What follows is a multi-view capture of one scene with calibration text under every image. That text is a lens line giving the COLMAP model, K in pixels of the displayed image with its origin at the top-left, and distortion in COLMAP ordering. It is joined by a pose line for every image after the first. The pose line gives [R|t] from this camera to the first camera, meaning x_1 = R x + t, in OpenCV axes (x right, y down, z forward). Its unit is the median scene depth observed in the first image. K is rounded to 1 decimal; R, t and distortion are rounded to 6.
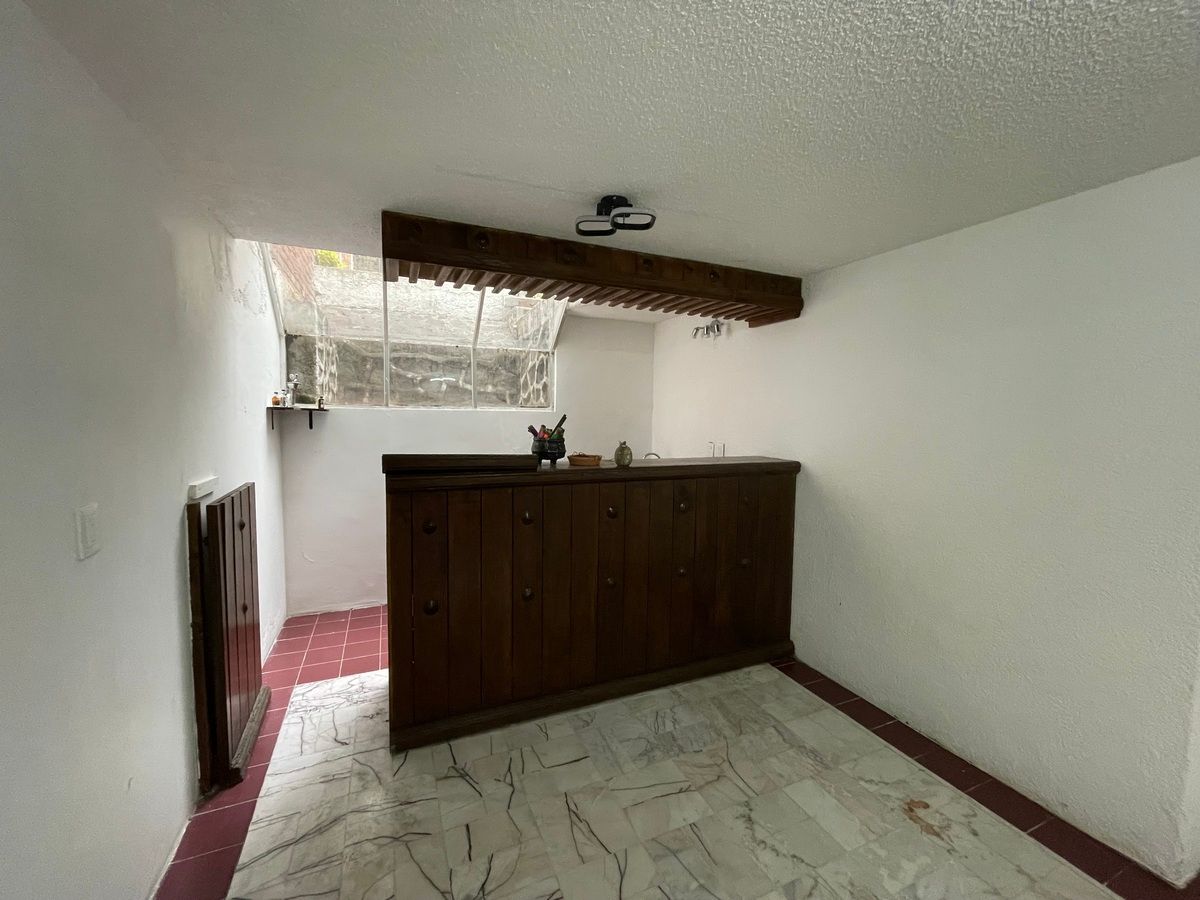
lens RADIAL K [[485.0, 0, 602.4], [0, 485.0, 447.4], [0, 0, 1]] dist [-0.003628, 0.000744]
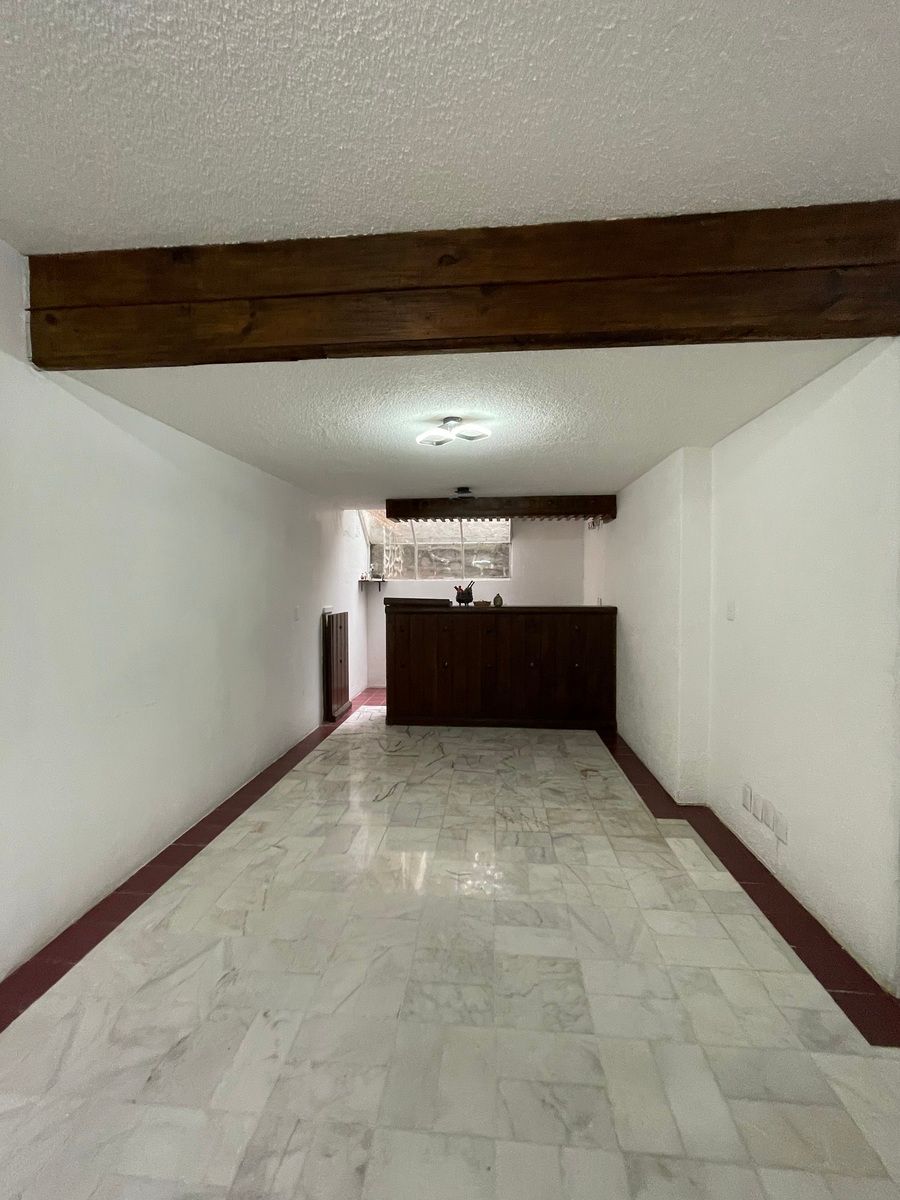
lens RADIAL K [[485.0, 0, 452.5], [0, 485.0, 604.9], [0, 0, 1]] dist [-0.003628, 0.000744]
pose [[0.874804, 0.002109, -0.484472, 0.815903], [-0.018831, 0.999383, -0.029651, 0.093502], [0.484111, 0.035061, 0.874304, -0.766392]]
